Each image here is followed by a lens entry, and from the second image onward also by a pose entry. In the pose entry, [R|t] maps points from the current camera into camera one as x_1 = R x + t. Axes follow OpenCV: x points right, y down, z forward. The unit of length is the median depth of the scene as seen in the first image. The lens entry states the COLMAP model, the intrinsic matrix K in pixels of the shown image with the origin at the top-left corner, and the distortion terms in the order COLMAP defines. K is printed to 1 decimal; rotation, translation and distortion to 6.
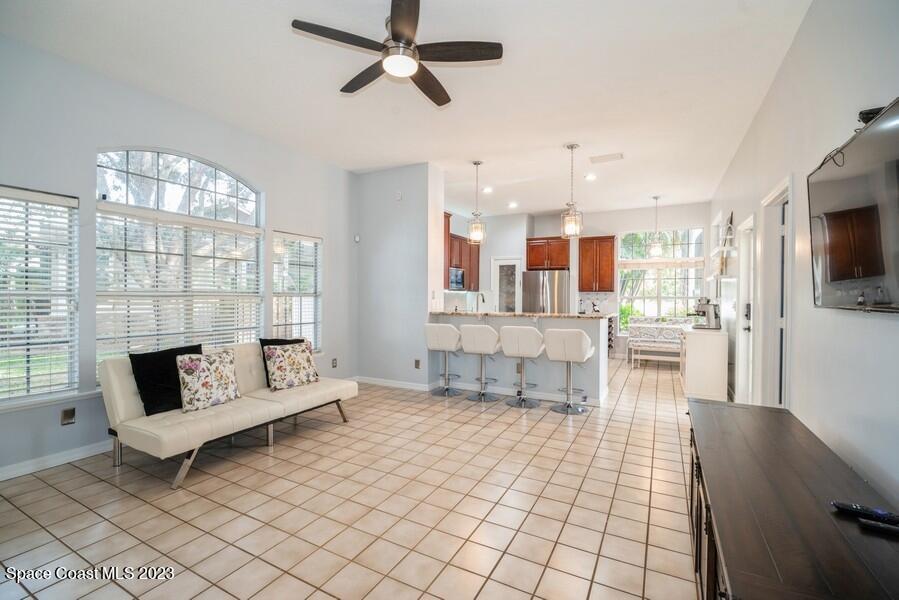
lens RADIAL K [[387.9, 0, 448.5], [0, 387.9, 295.1], [0, 0, 1]] dist [-0.001334, -0.000192]
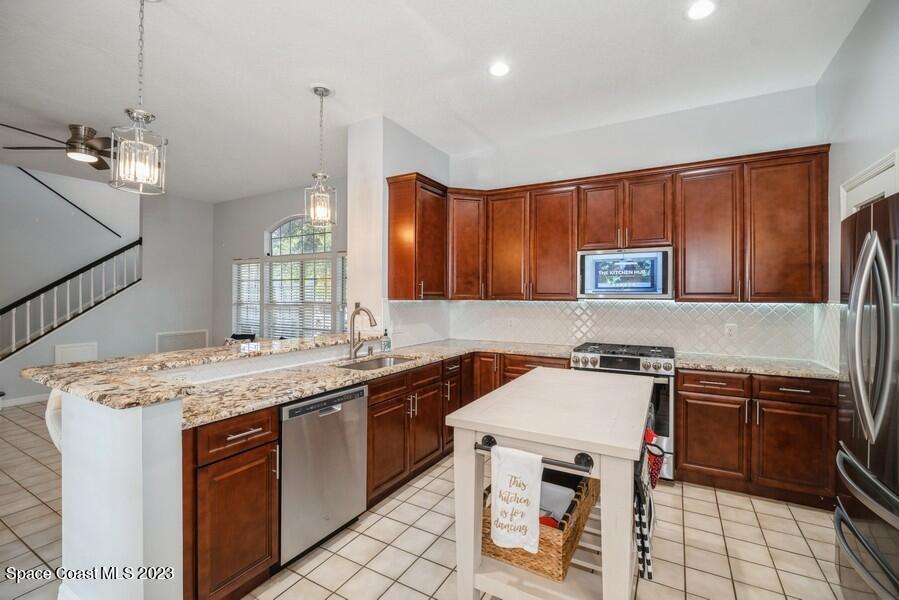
lens RADIAL K [[393.8, 0, 452.3], [0, 393.8, 298.7], [0, 0, 1]] dist [-0.005752, -0.000763]
pose [[-0.010622, 0.000756, -0.999943, 0.459930], [-0.003100, 0.999995, 0.000789, -0.013739], [0.999939, 0.003108, -0.010620, 0.817409]]
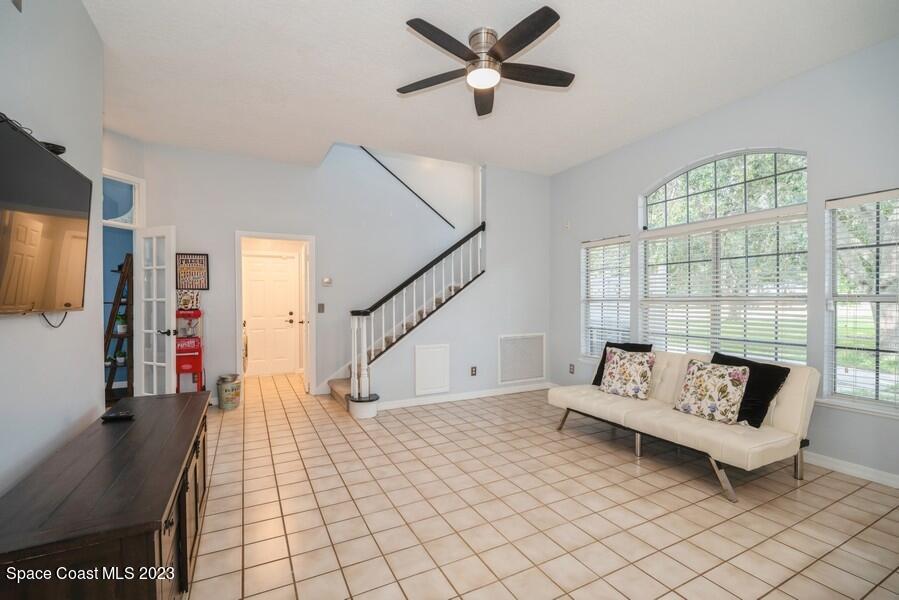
lens RADIAL K [[393.8, 0, 452.3], [0, 393.8, 298.7], [0, 0, 1]] dist [-0.005752, -0.000763]
pose [[-0.547907, -0.008541, -0.836496, 0.263593], [-0.001435, 0.999956, -0.009270, 0.003436], [0.836538, -0.003879, -0.547895, 0.496192]]
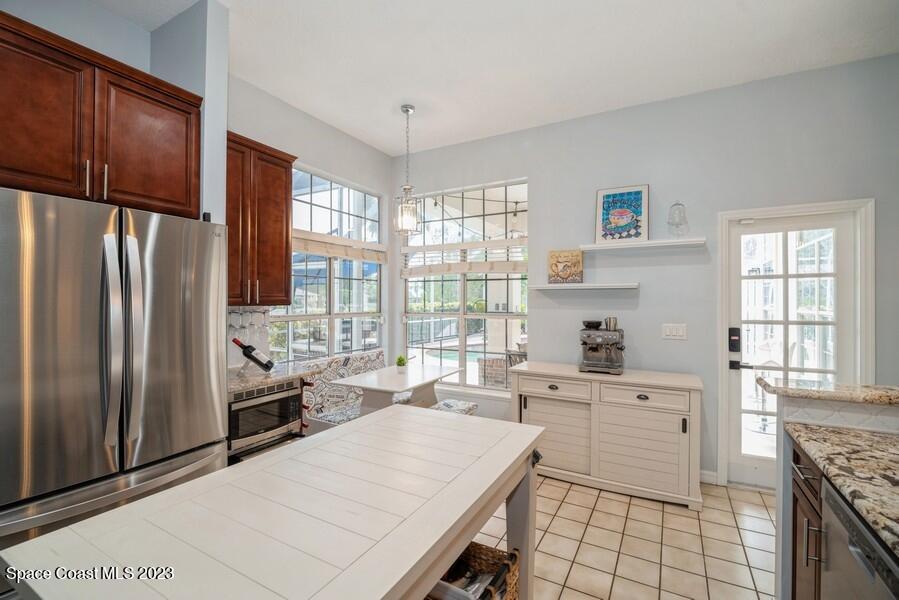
lens RADIAL K [[393.8, 0, 452.3], [0, 393.8, 298.7], [0, 0, 1]] dist [-0.005752, -0.000763]
pose [[0.001677, -0.006131, 0.999980, 0.046033], [-0.000263, 0.999981, 0.006131, -0.017704], [-0.999999, -0.000273, 0.001675, 0.859833]]
